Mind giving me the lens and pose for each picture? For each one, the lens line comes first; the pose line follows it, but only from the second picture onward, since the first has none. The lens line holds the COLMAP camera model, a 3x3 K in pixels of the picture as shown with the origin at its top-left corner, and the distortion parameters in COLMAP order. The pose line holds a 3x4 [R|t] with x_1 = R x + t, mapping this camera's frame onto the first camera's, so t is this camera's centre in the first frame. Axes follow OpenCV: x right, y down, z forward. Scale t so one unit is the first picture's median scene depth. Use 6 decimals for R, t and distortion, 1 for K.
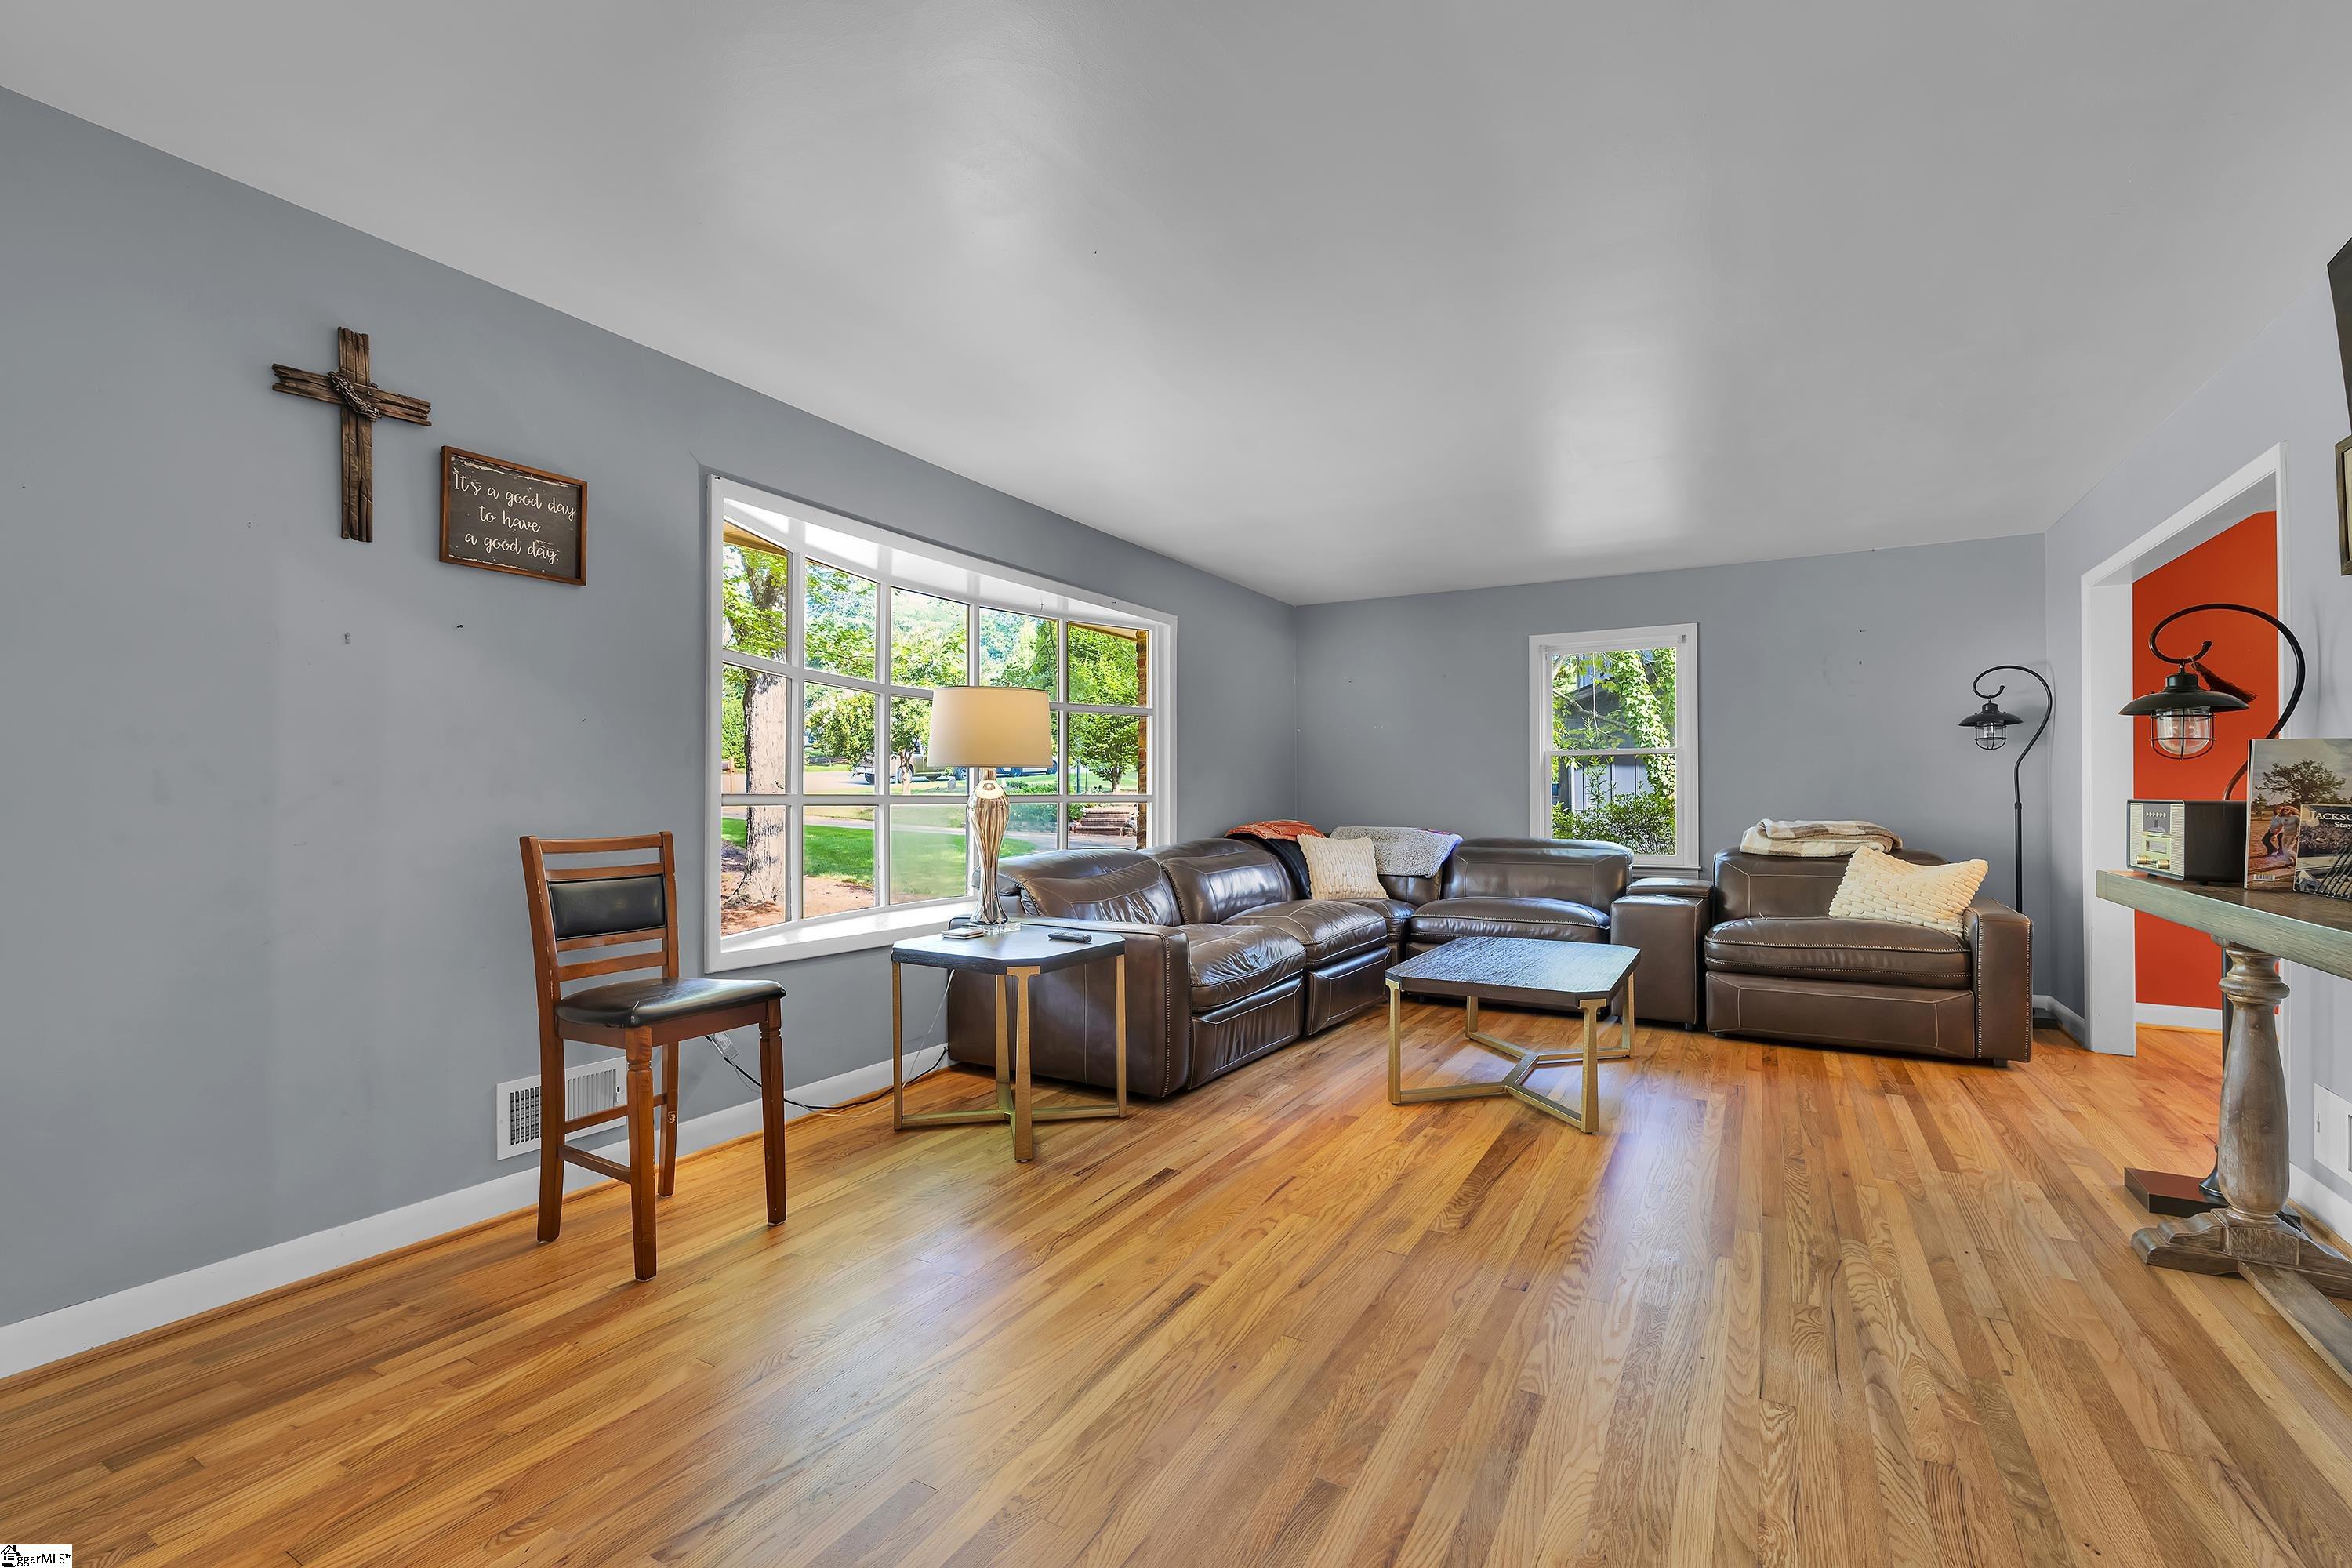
lens RADIAL K [[1043.9, 0, 1169.1], [0, 1043.9, 776.1], [0, 0, 1]] dist [-0.003960, -0.000803]
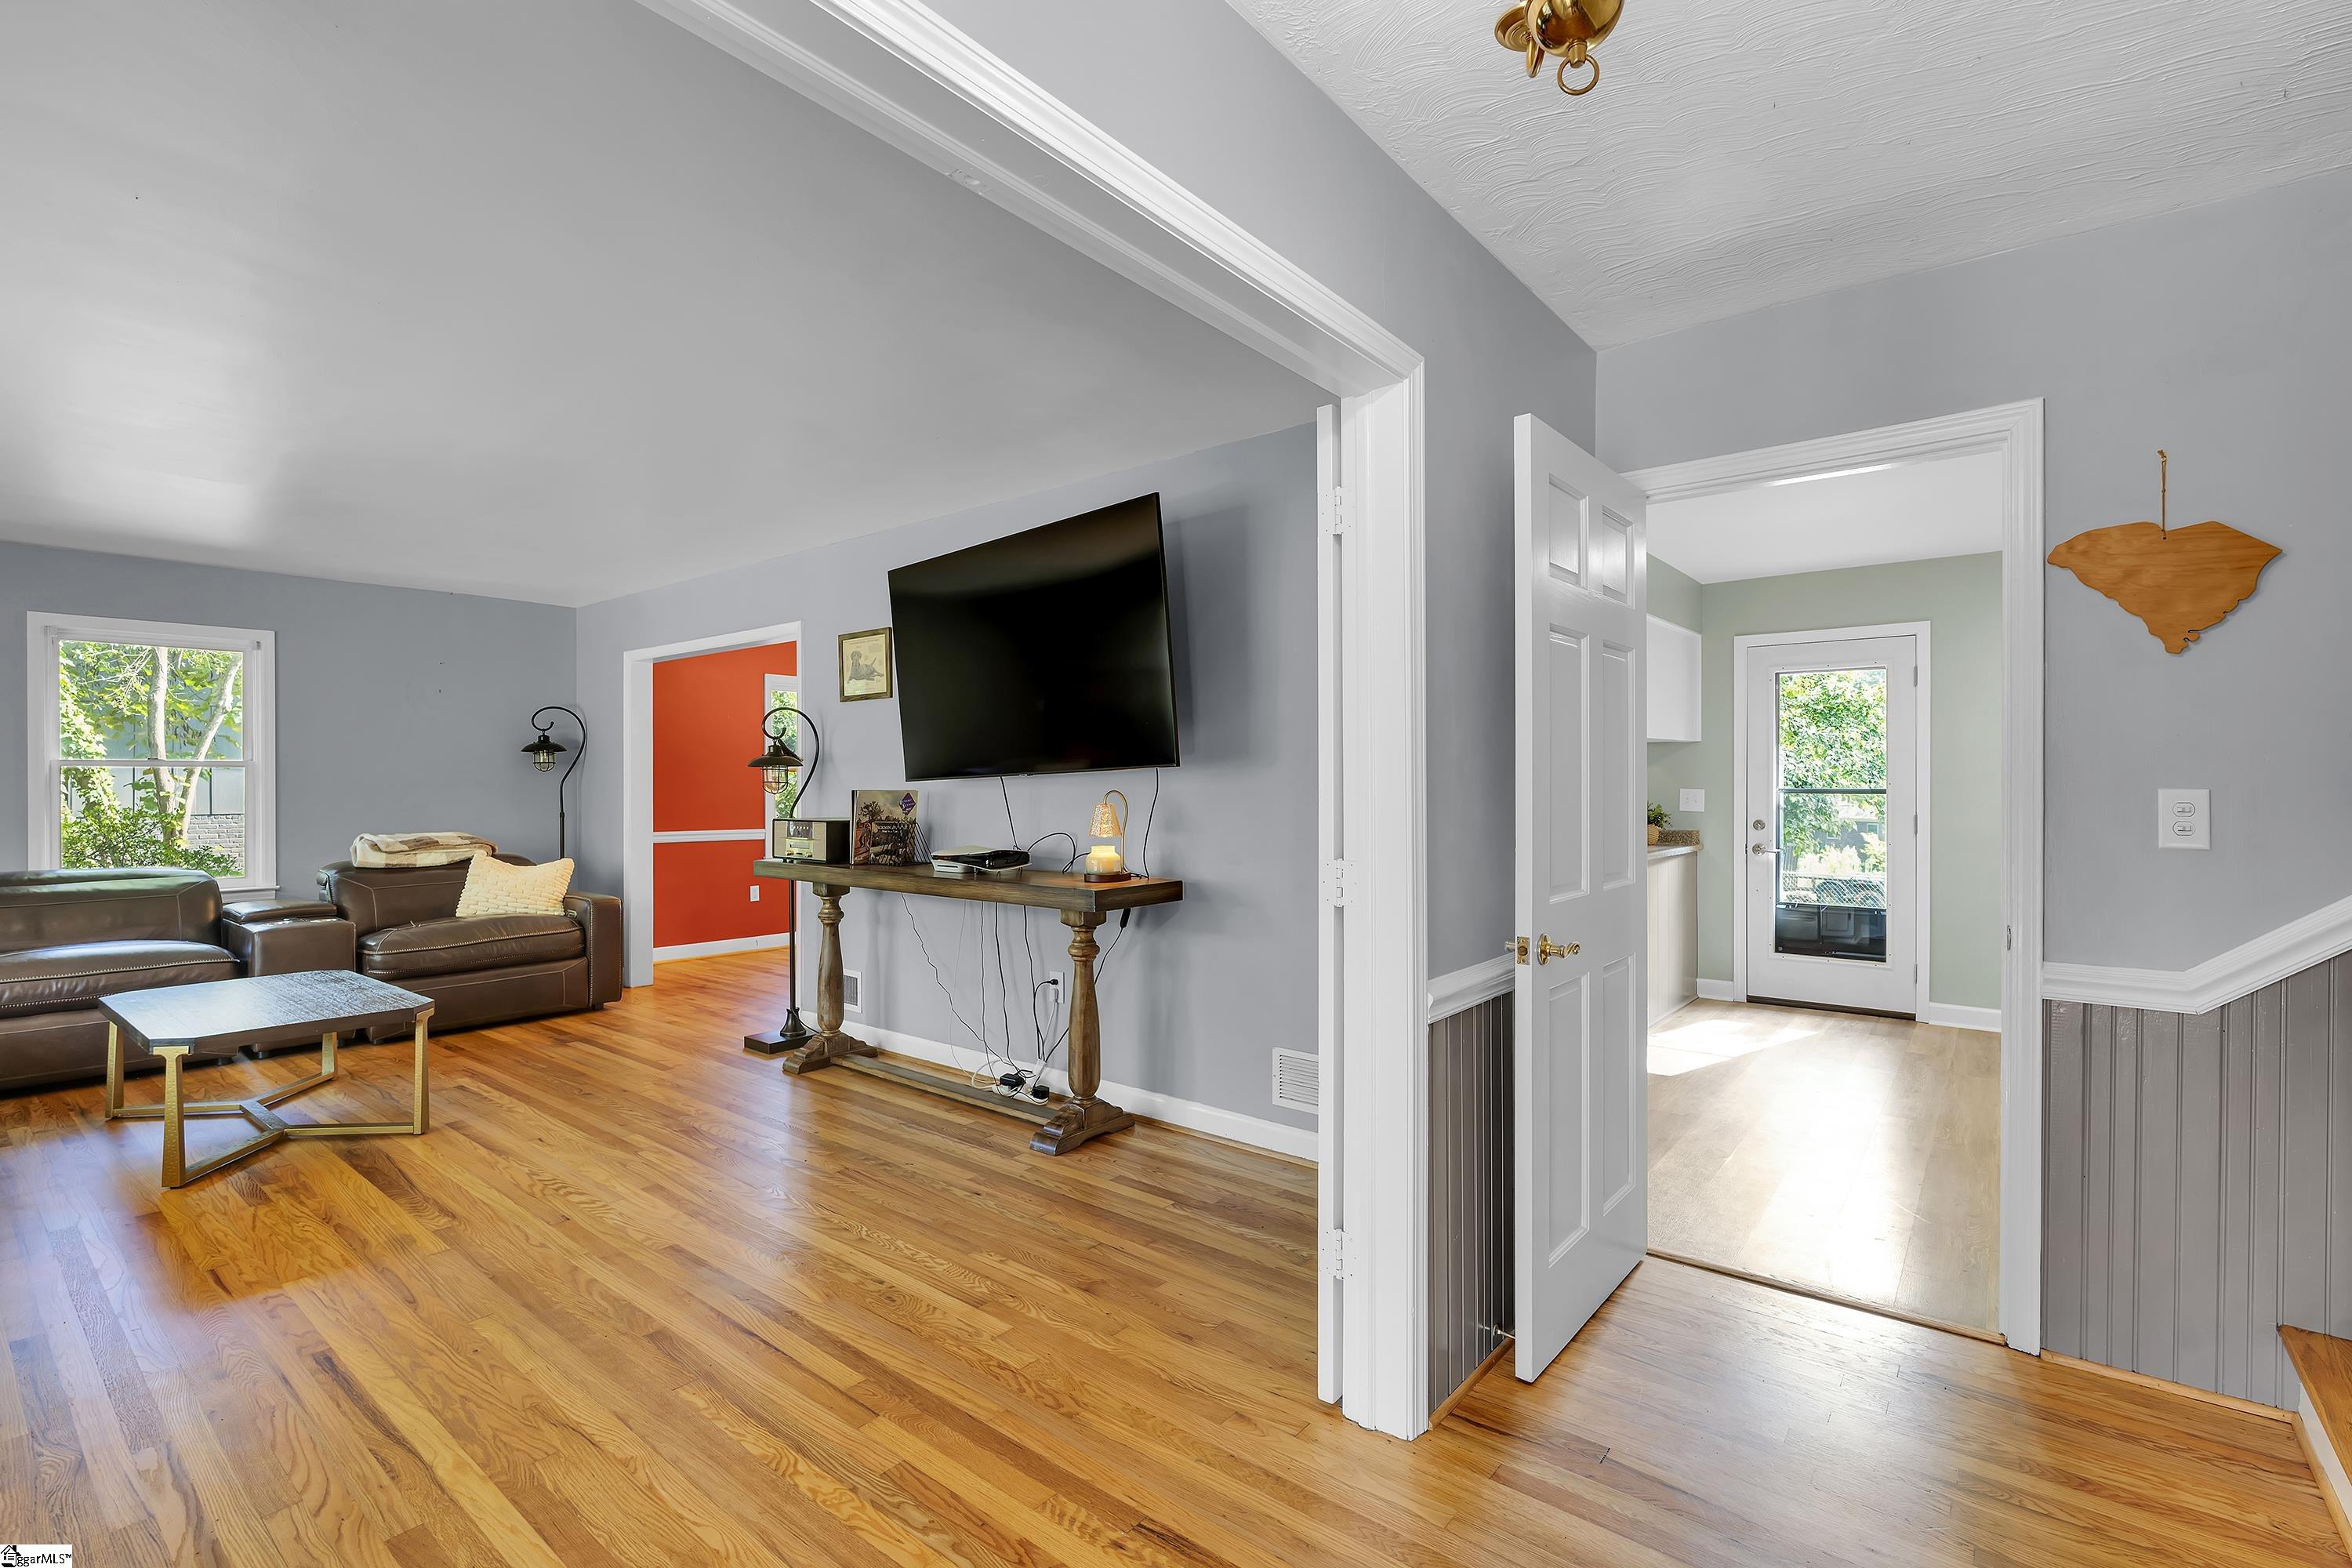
lens RADIAL K [[1043.9, 0, 1187.4], [0, 1043.9, 775.1], [0, 0, 1]] dist [-0.003960, -0.000803]
pose [[0.157928, 0.002435, 0.987448, -0.681985], [-0.012062, 0.999927, -0.000537, -0.057165], [-0.987377, -0.011826, 0.157946, 0.033300]]
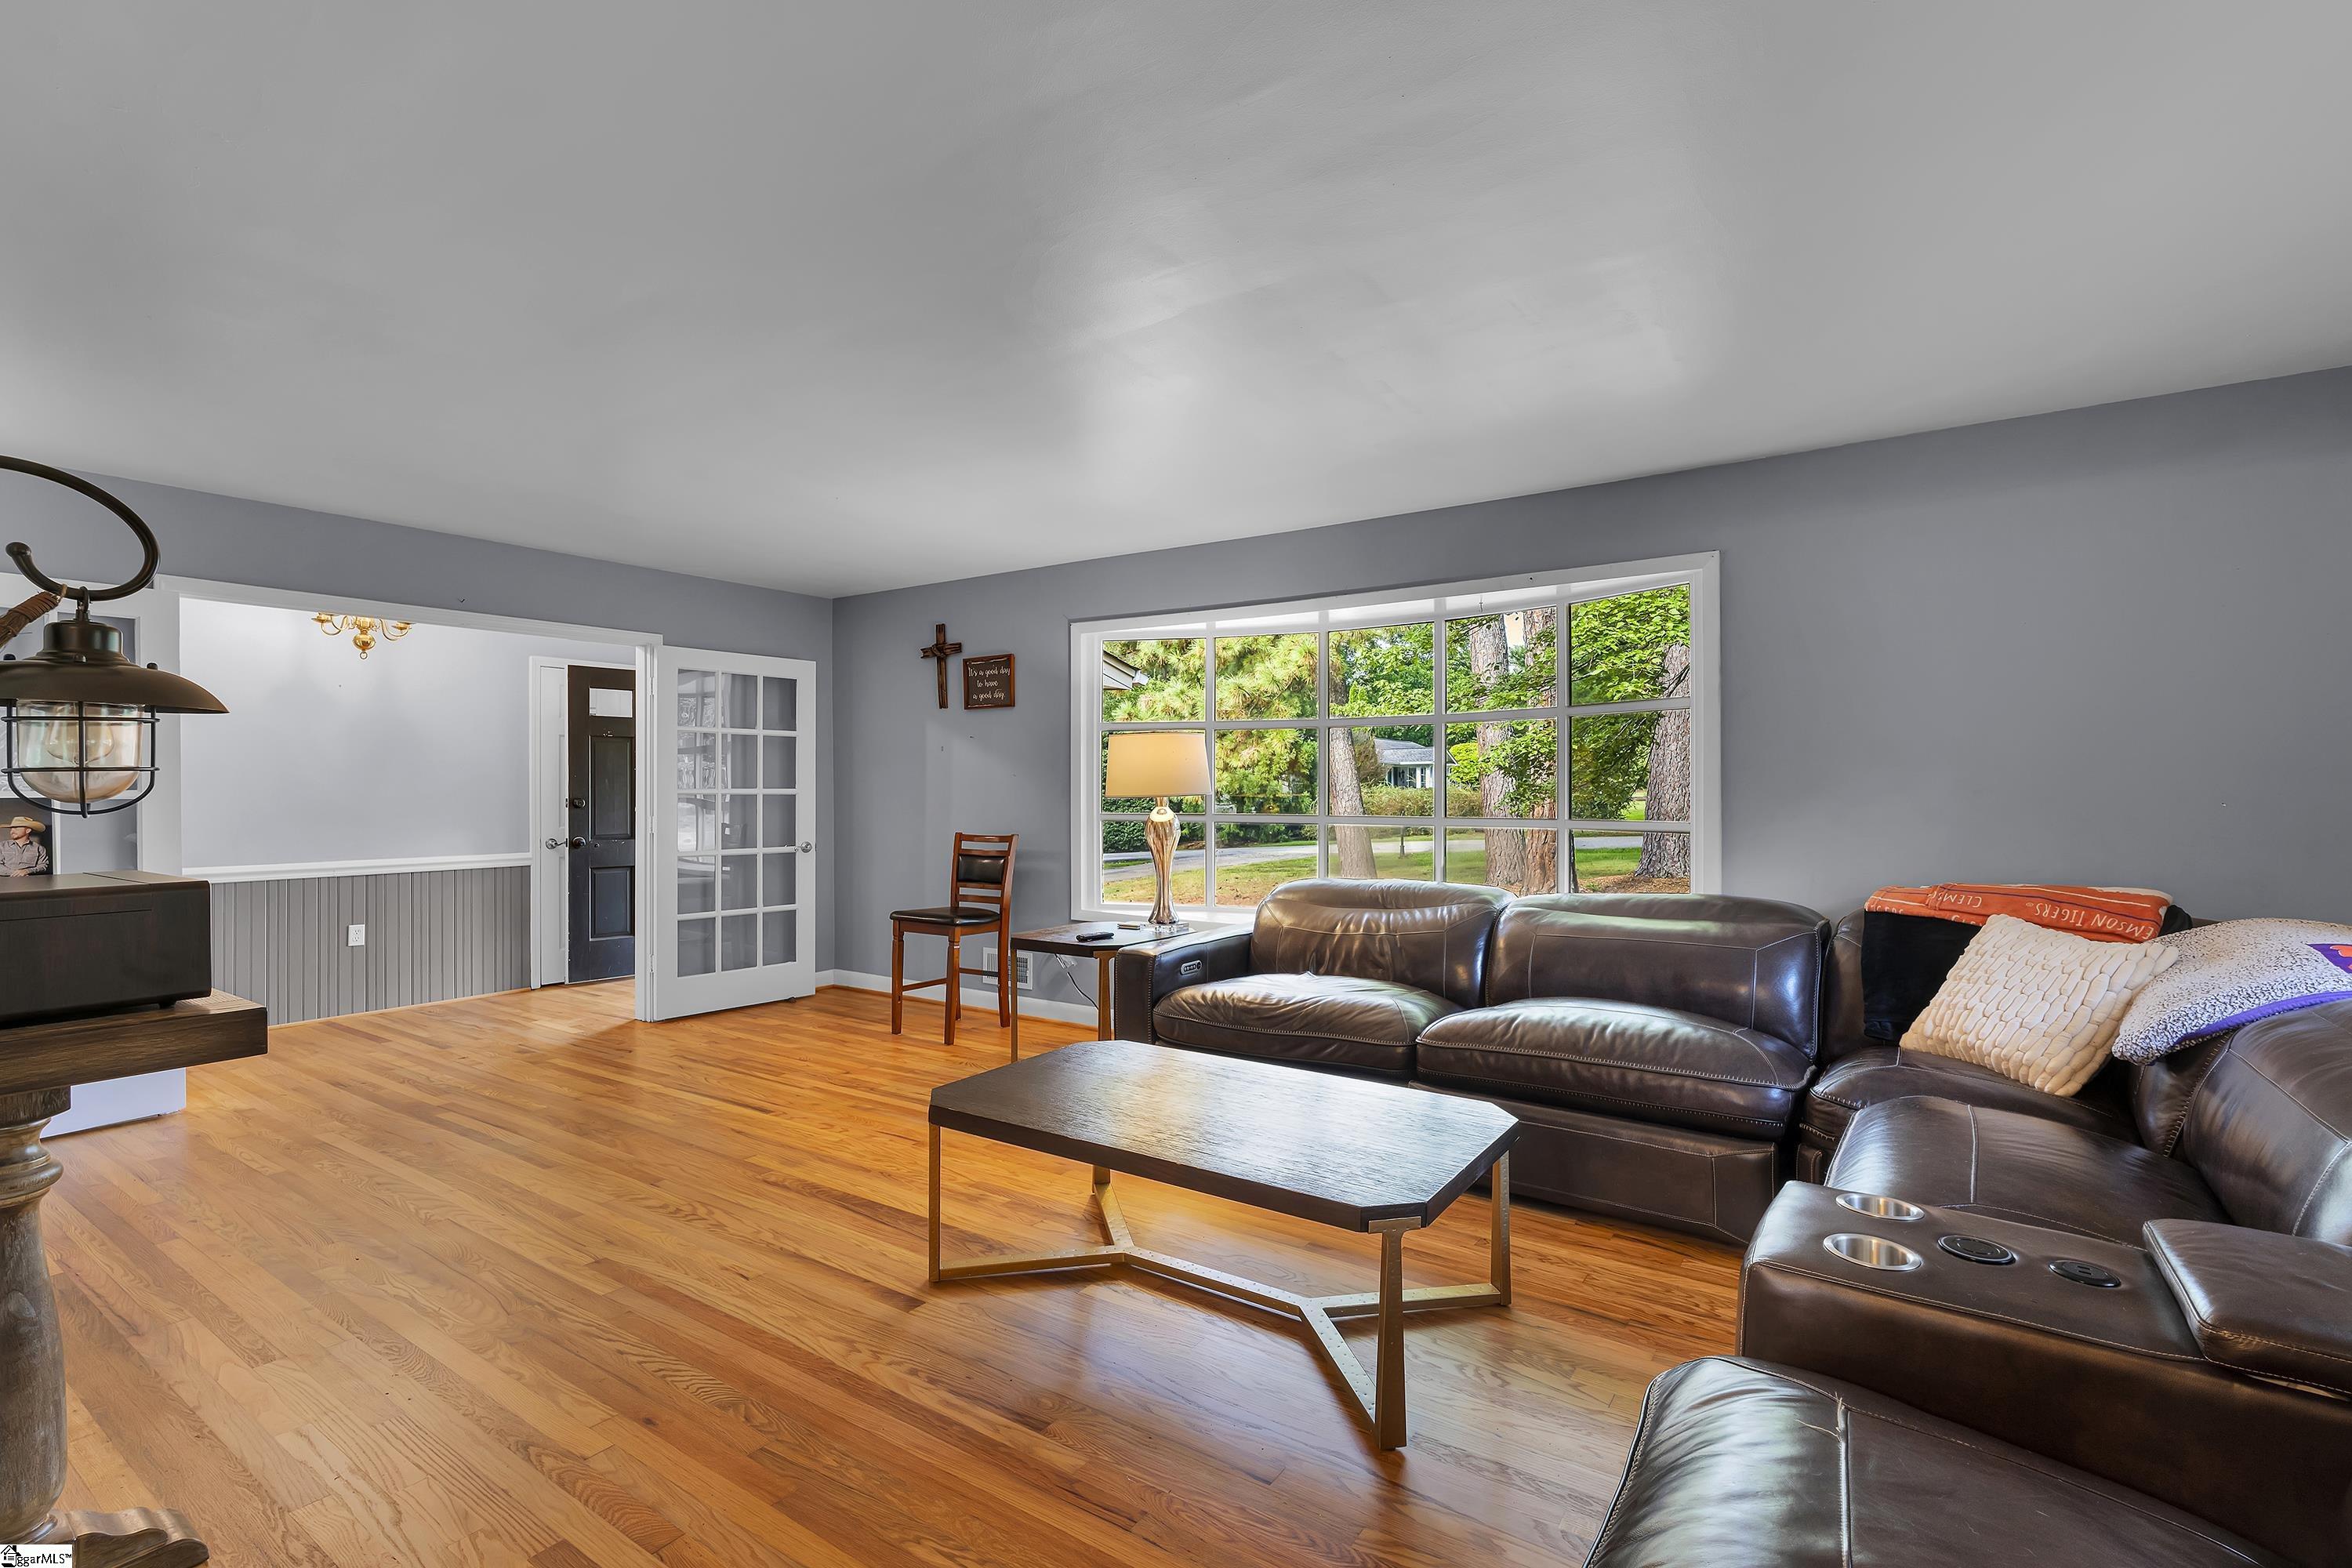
lens RADIAL K [[1043.9, 0, 1239.6], [0, 1043.9, 787.2], [0, 0, 1]] dist [-0.003960, -0.000803]
pose [[-0.036981, -0.003371, -0.999310, 1.422931], [0.017188, 0.999844, -0.004009, -0.016836], [0.999168, -0.017324, -0.036917, 1.538480]]
